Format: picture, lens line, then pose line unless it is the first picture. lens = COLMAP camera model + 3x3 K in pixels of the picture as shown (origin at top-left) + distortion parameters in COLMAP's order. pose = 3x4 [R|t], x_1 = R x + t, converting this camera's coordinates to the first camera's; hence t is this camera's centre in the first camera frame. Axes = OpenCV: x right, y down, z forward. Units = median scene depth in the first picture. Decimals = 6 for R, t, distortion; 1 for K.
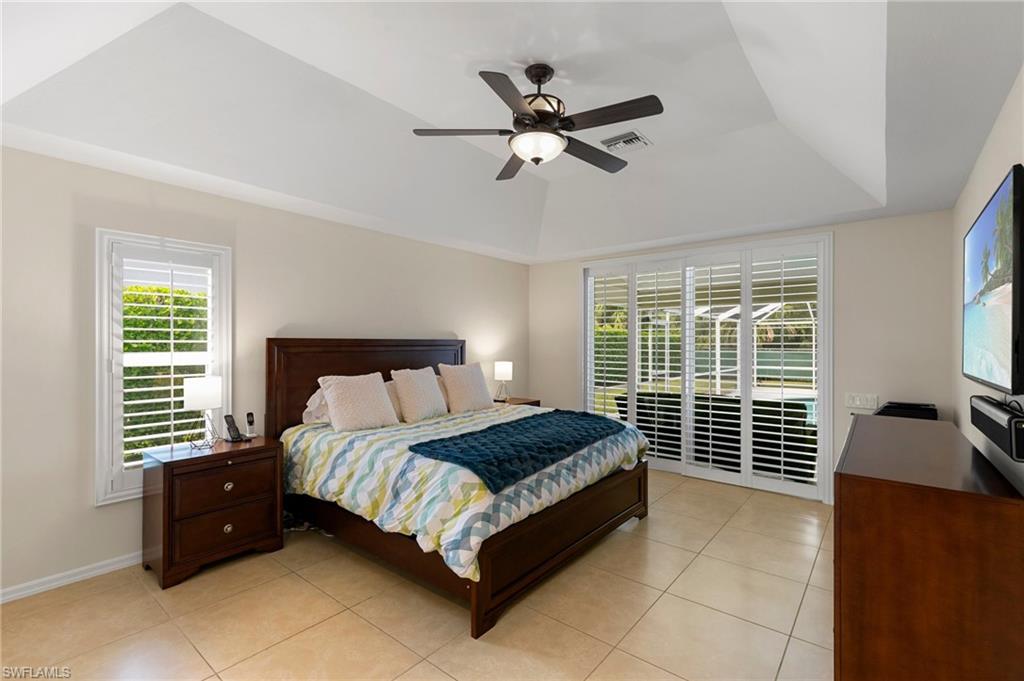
lens RADIAL K [[458.7, 0, 513.5], [0, 458.7, 340.7], [0, 0, 1]] dist [0.007798, -0.000707]
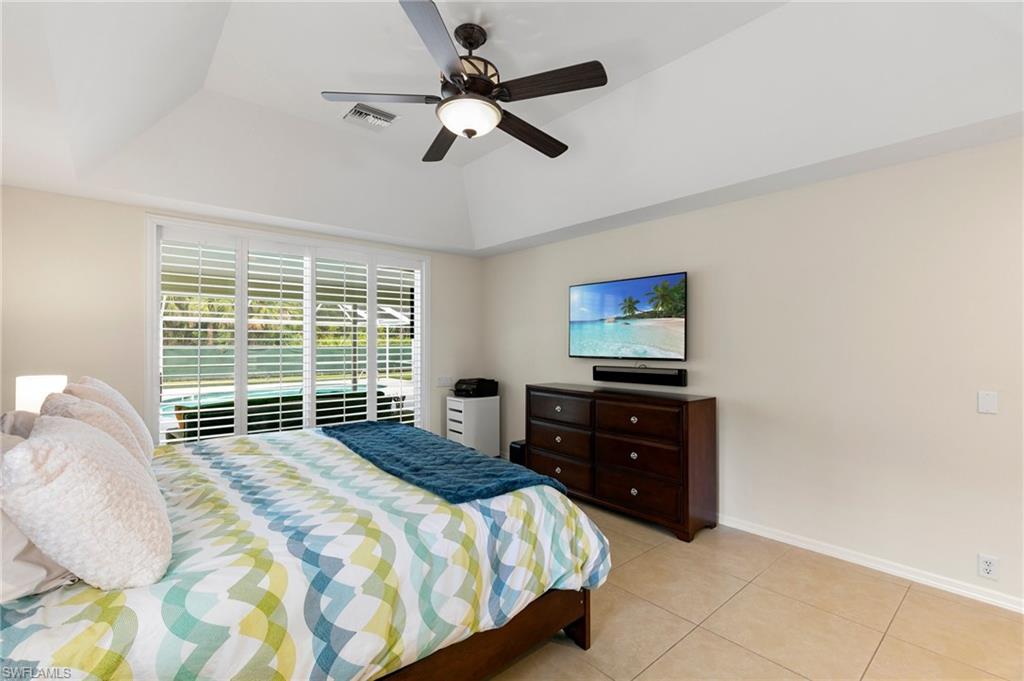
lens RADIAL K [[458.7, 0, 513.5], [0, 458.7, 340.7], [0, 0, 1]] dist [0.007798, -0.000707]
pose [[0.165242, 0.001311, 0.986252, -0.803943], [-0.009713, 0.999953, 0.000298, 0.006220], [-0.986205, -0.009629, 0.165247, 0.762868]]
